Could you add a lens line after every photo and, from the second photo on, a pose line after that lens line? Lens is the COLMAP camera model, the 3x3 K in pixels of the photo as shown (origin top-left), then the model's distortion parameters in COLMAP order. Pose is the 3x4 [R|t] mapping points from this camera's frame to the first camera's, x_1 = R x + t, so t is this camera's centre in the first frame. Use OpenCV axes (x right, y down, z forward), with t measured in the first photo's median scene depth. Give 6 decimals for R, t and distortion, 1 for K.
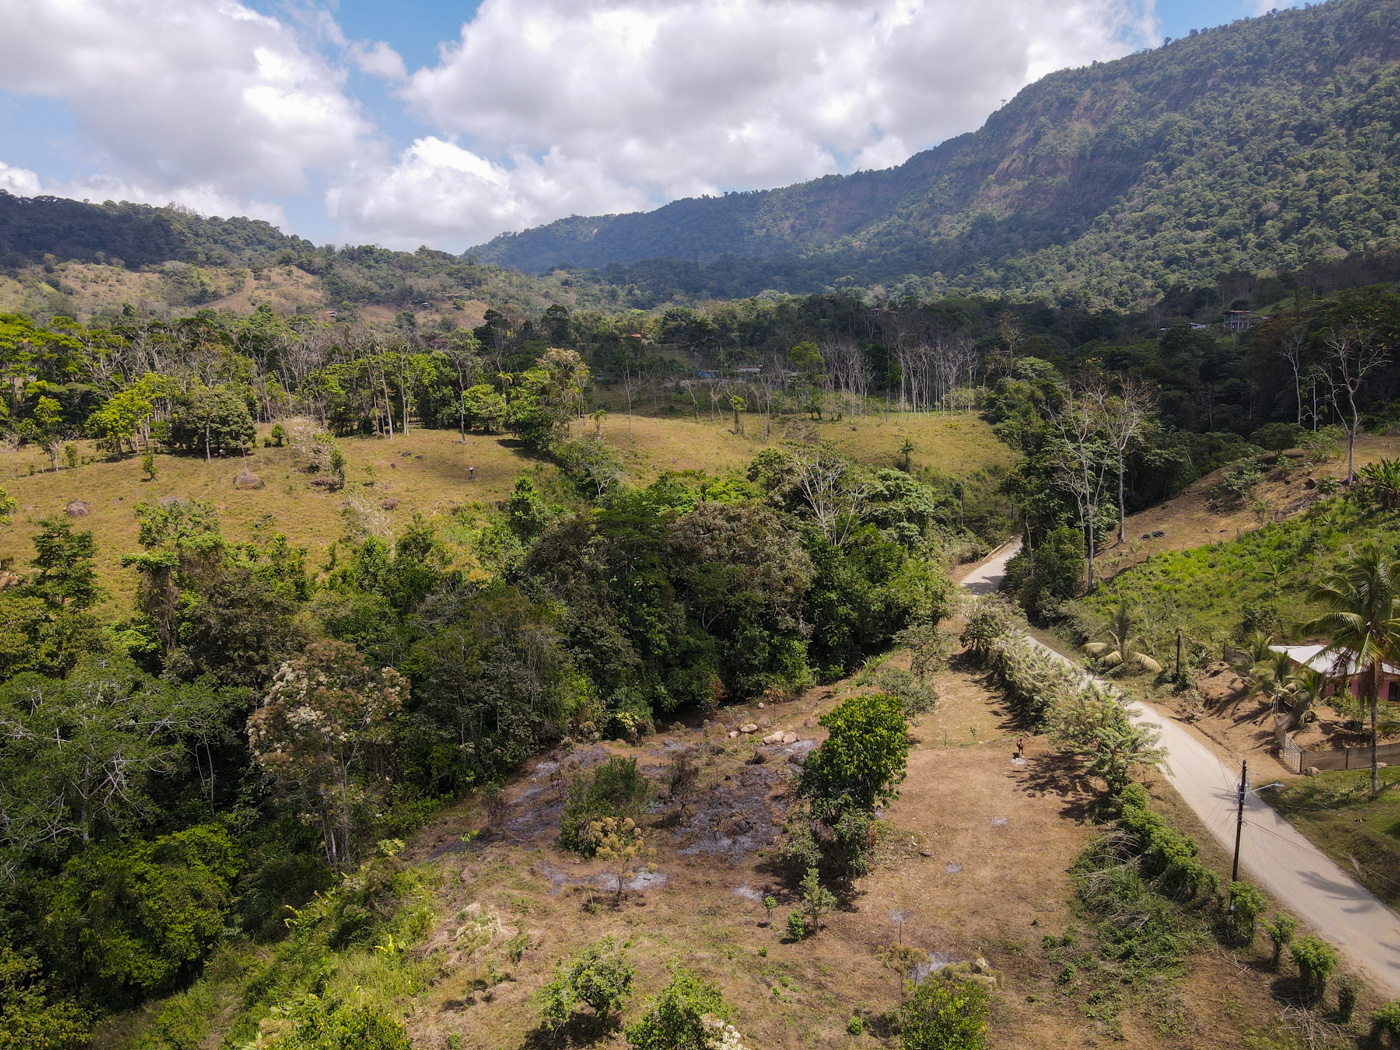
lens RADIAL K [[1027.8, 0, 700.9], [0, 1027.8, 540.9], [0, 0, 1]] dist [-0.000128, 0.021169]
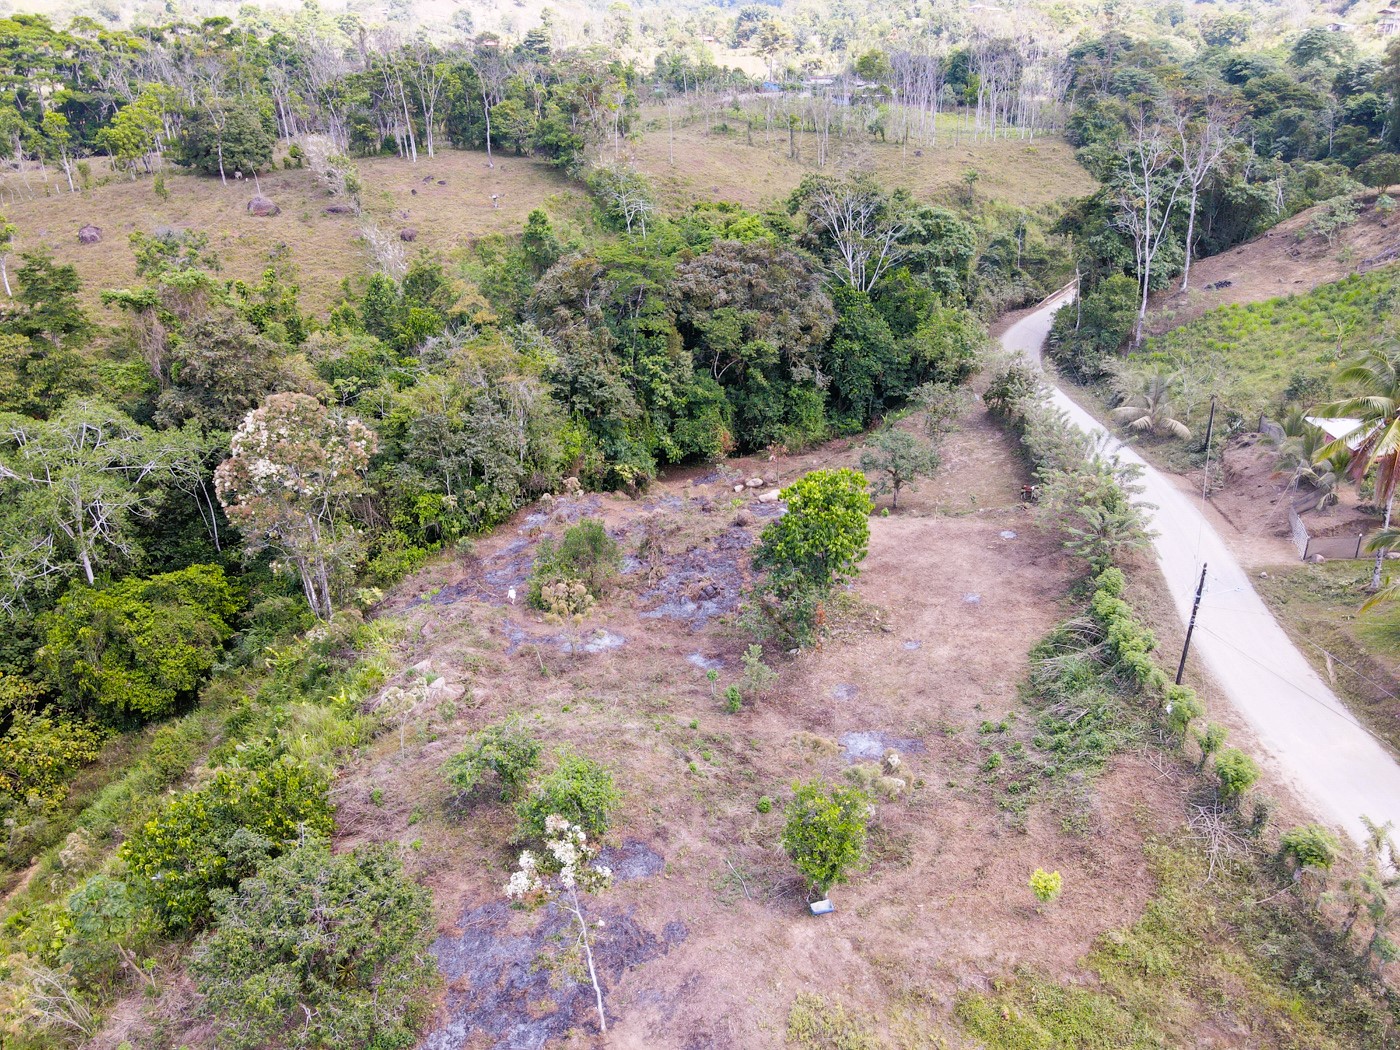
lens RADIAL K [[1010.5, 0, 723.7], [0, 1010.5, 526.3], [0, 0, 1]] dist [-0.011403, 0.043417]
pose [[0.996796, 0.037042, -0.070898, 0.093625], [-0.017759, 0.966681, 0.255369, -0.025244], [0.077996, -0.253292, 0.964241, 0.059309]]
